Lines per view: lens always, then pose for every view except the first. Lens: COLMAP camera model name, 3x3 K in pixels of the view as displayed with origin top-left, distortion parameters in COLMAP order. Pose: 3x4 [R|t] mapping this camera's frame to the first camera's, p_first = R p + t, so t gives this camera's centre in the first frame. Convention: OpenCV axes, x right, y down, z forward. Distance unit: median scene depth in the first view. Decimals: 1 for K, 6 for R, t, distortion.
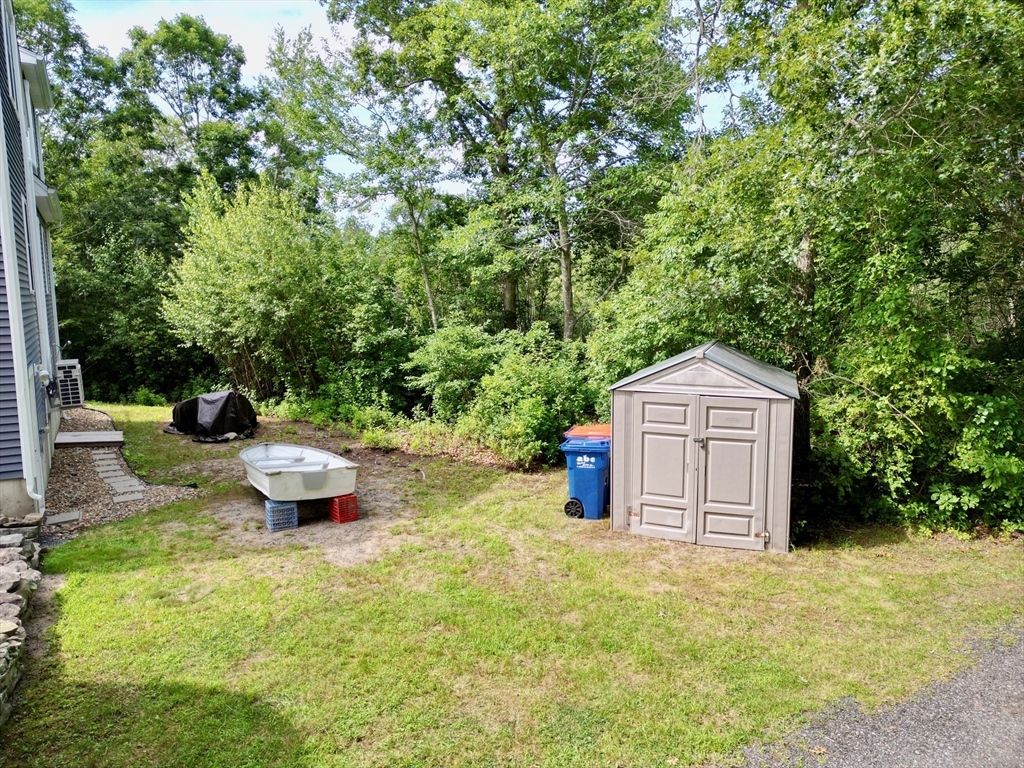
lens RADIAL K [[716.5, 0, 515.2], [0, 716.5, 384.9], [0, 0, 1]] dist [0.020242, -0.013001]
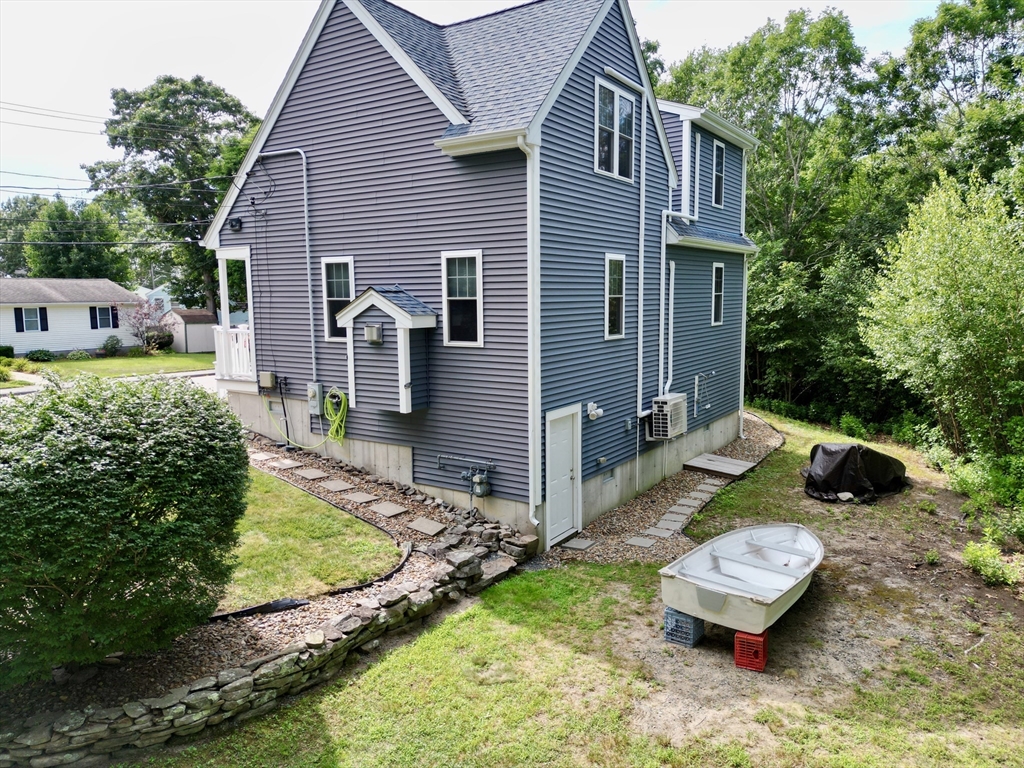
lens RADIAL K [[716.5, 0, 514.1], [0, 716.5, 385.0], [0, 0, 1]] dist [0.020242, -0.013001]
pose [[0.423793, 0.114329, -0.898515, 0.309286], [-0.102607, 0.991676, 0.077788, -0.140075], [0.899928, 0.059228, 0.431996, 0.427635]]
